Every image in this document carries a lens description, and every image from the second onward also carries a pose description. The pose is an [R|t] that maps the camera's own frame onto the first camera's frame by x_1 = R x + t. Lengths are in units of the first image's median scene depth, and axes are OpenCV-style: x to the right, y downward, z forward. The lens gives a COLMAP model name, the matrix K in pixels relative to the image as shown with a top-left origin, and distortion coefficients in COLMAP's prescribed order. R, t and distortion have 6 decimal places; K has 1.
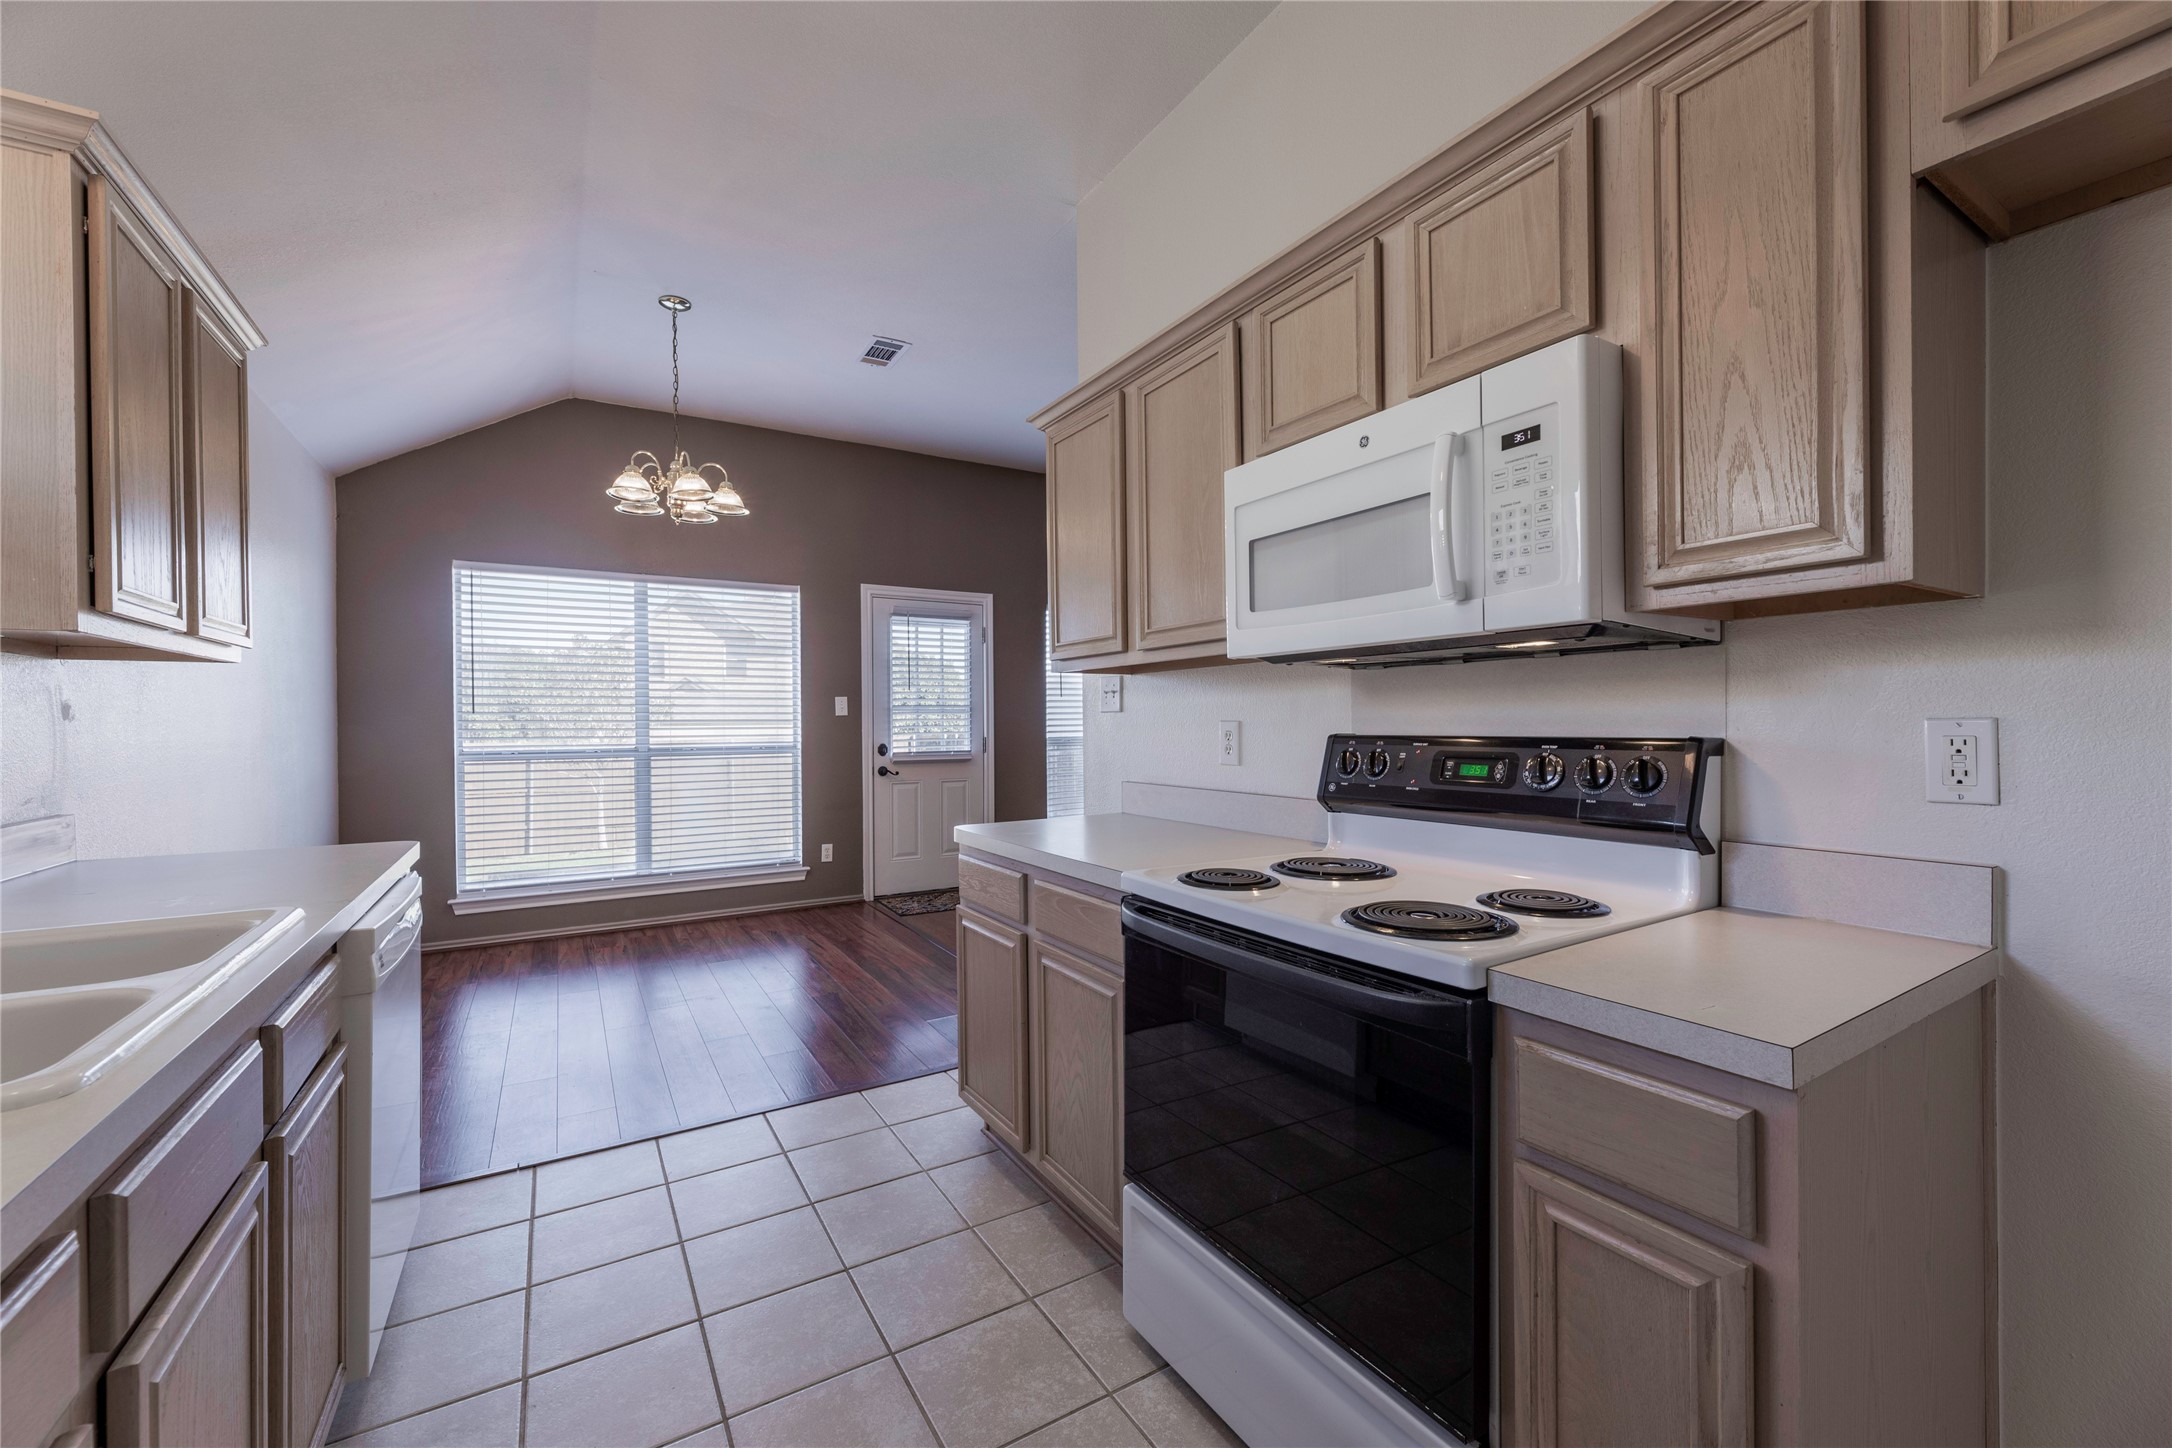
lens RADIAL K [[864.3, 0, 1079.9], [0, 864.3, 725.9], [0, 0, 1]] dist [-0.001651, -0.000104]
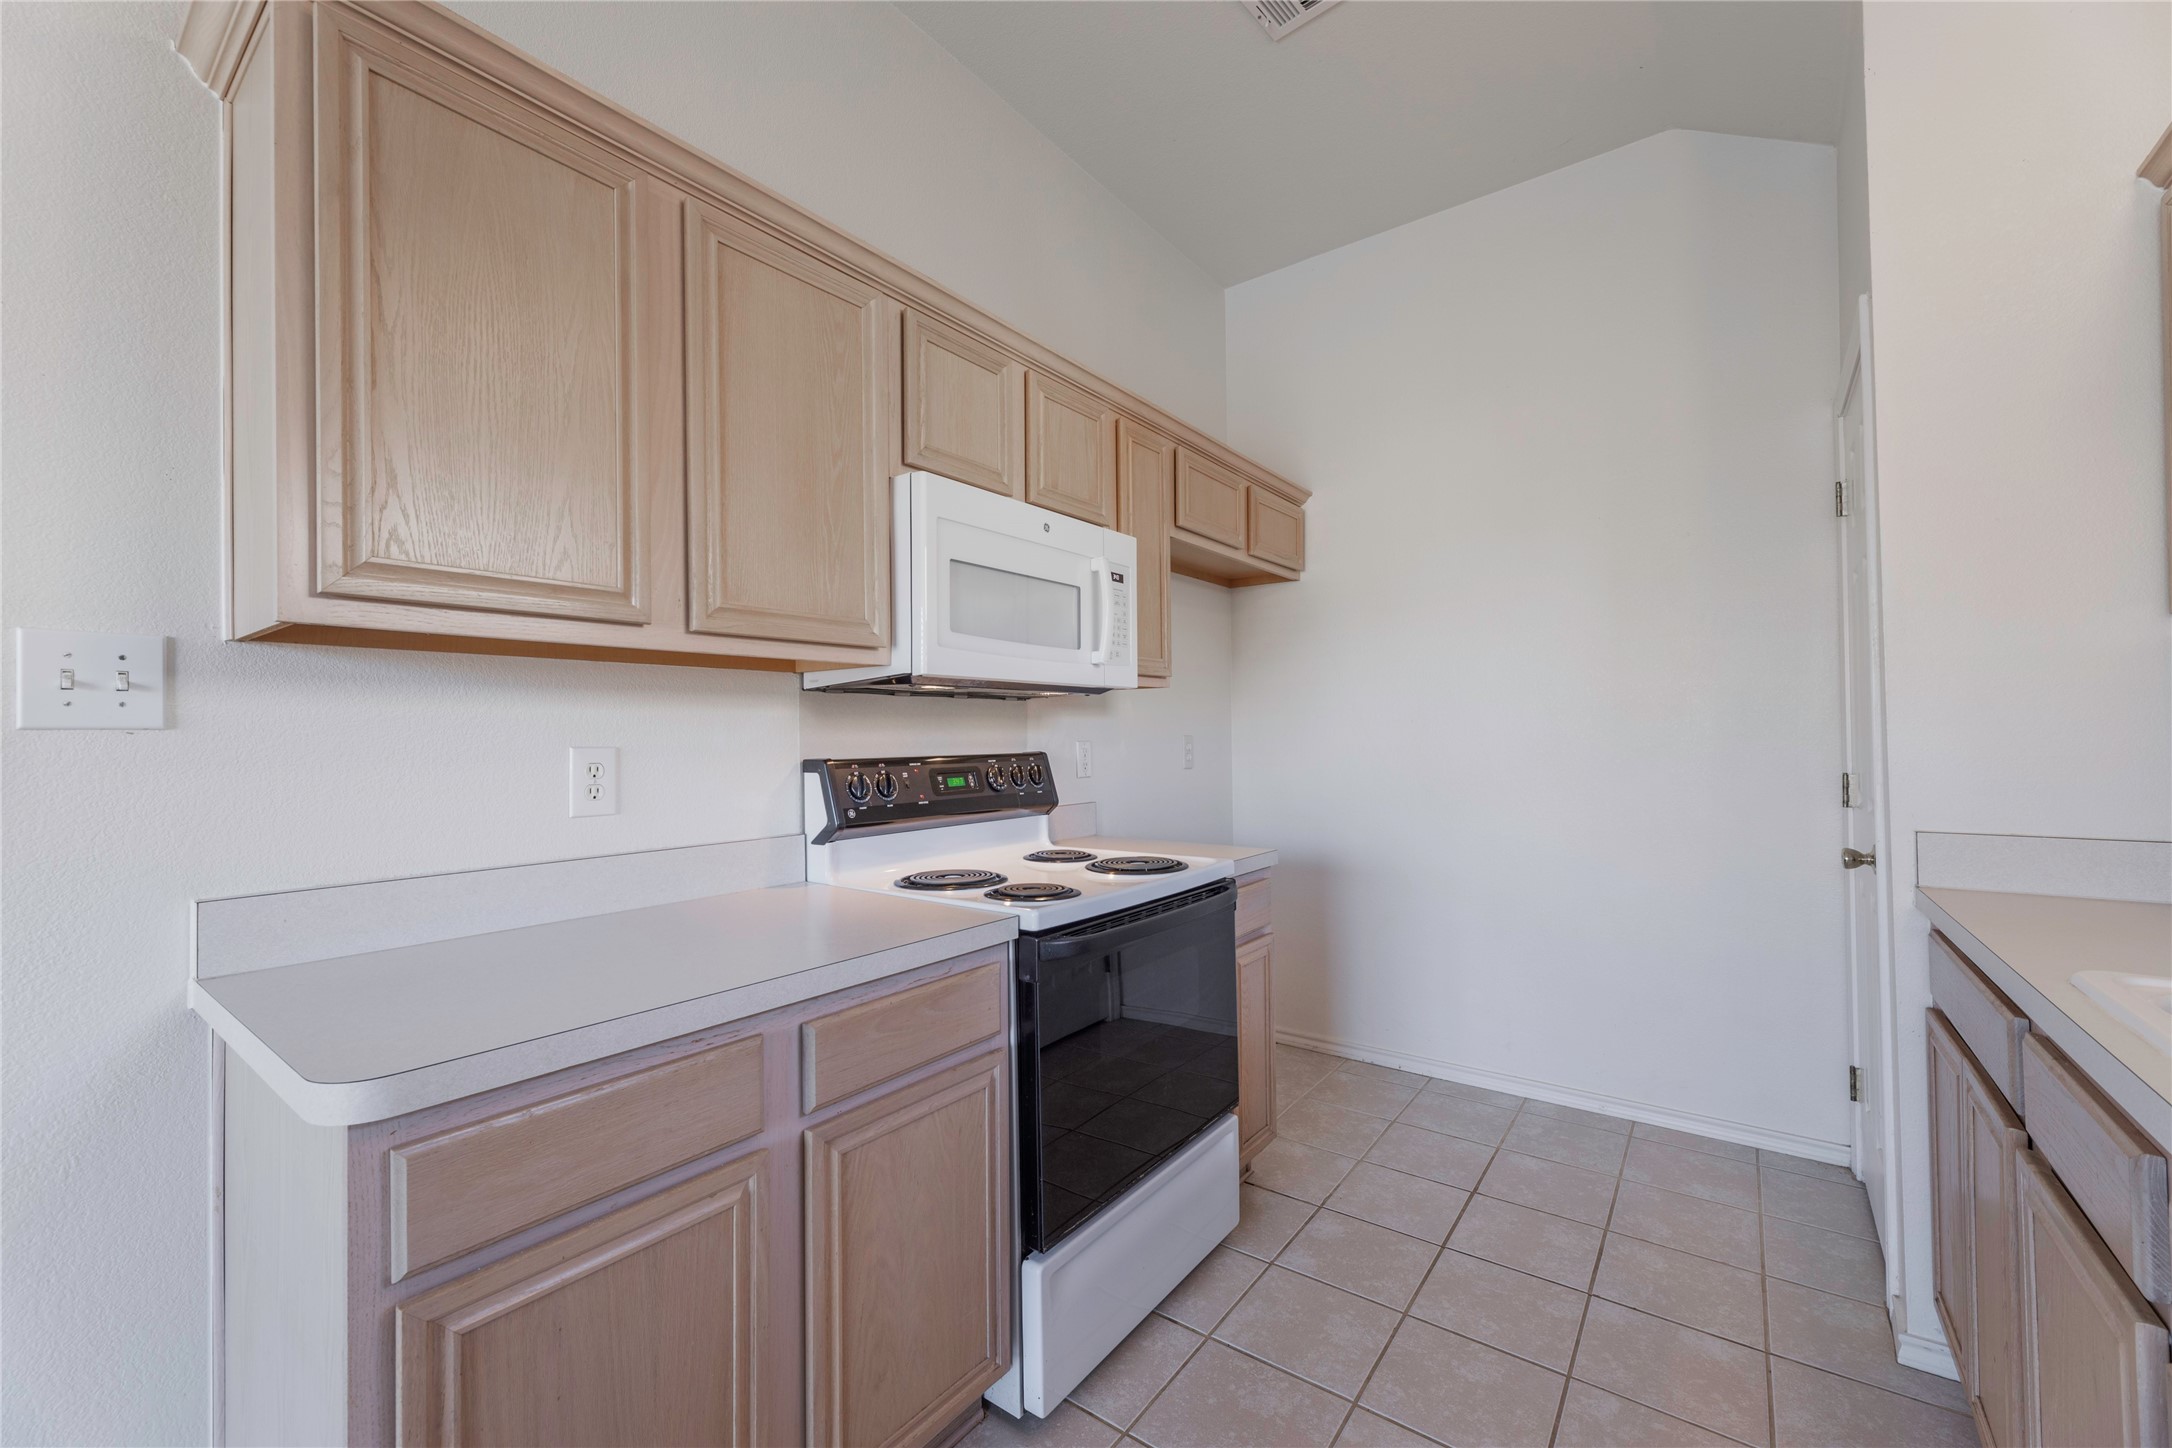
lens RADIAL K [[864.3, 0, 1079.9], [0, 864.3, 725.9], [0, 0, 1]] dist [-0.001651, -0.000104]
pose [[-0.368006, 0.028213, 0.929395, -0.777365], [0.020991, 0.999537, -0.022030, 0.000208], [-0.929586, 0.011401, -0.368428, 1.249767]]
